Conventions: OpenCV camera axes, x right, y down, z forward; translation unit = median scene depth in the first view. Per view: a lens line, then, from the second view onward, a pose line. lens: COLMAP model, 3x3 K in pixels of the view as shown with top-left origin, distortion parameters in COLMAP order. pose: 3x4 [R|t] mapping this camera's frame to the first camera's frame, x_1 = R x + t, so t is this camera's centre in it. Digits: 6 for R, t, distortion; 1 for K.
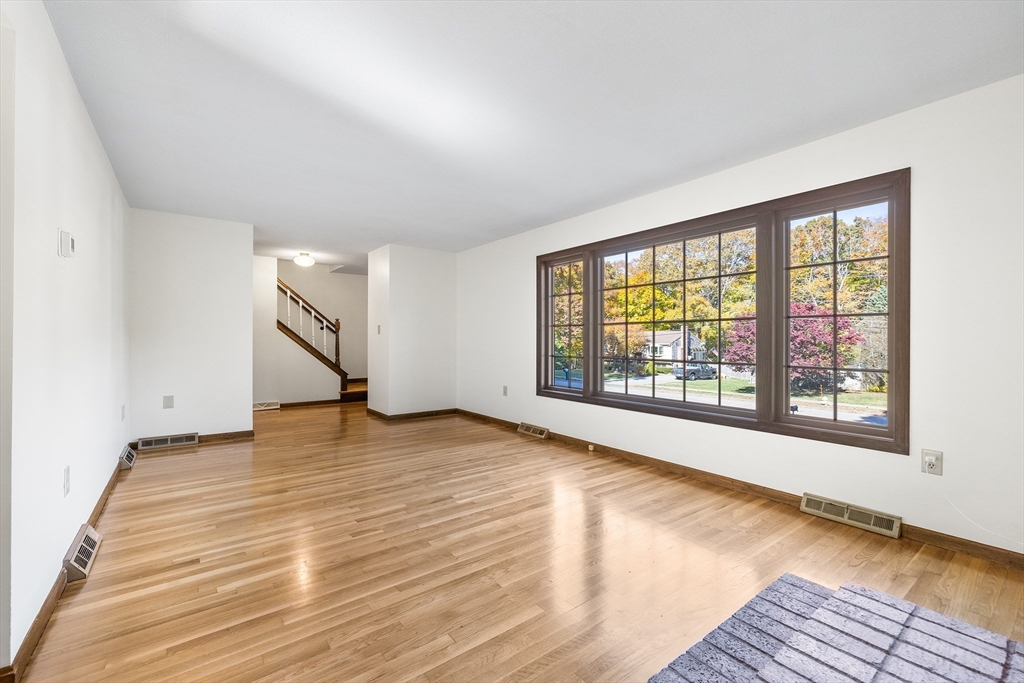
lens RADIAL K [[433.9, 0, 507.7], [0, 433.9, 341.5], [0, 0, 1]] dist [0.002068, 0.000675]
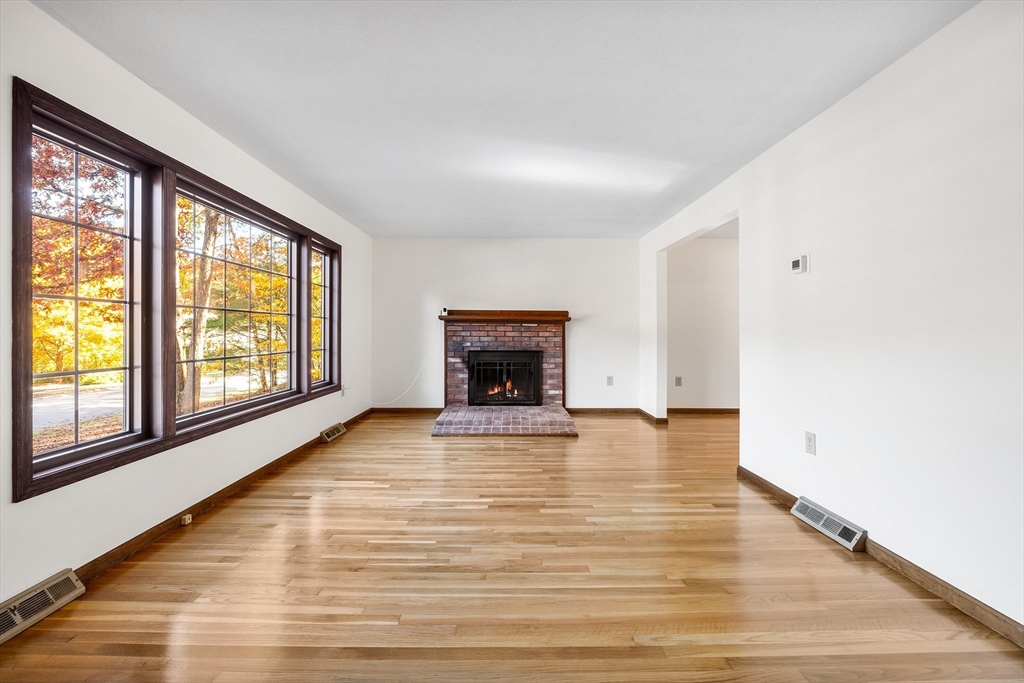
lens RADIAL K [[433.9, 0, 515.0], [0, 433.9, 336.5], [0, 0, 1]] dist [0.002068, 0.000675]
pose [[-0.815445, -0.007136, 0.578790, -0.654772], [-0.002378, 0.999957, 0.008978, -0.004827], [-0.578829, 0.005944, -0.815427, 1.608353]]
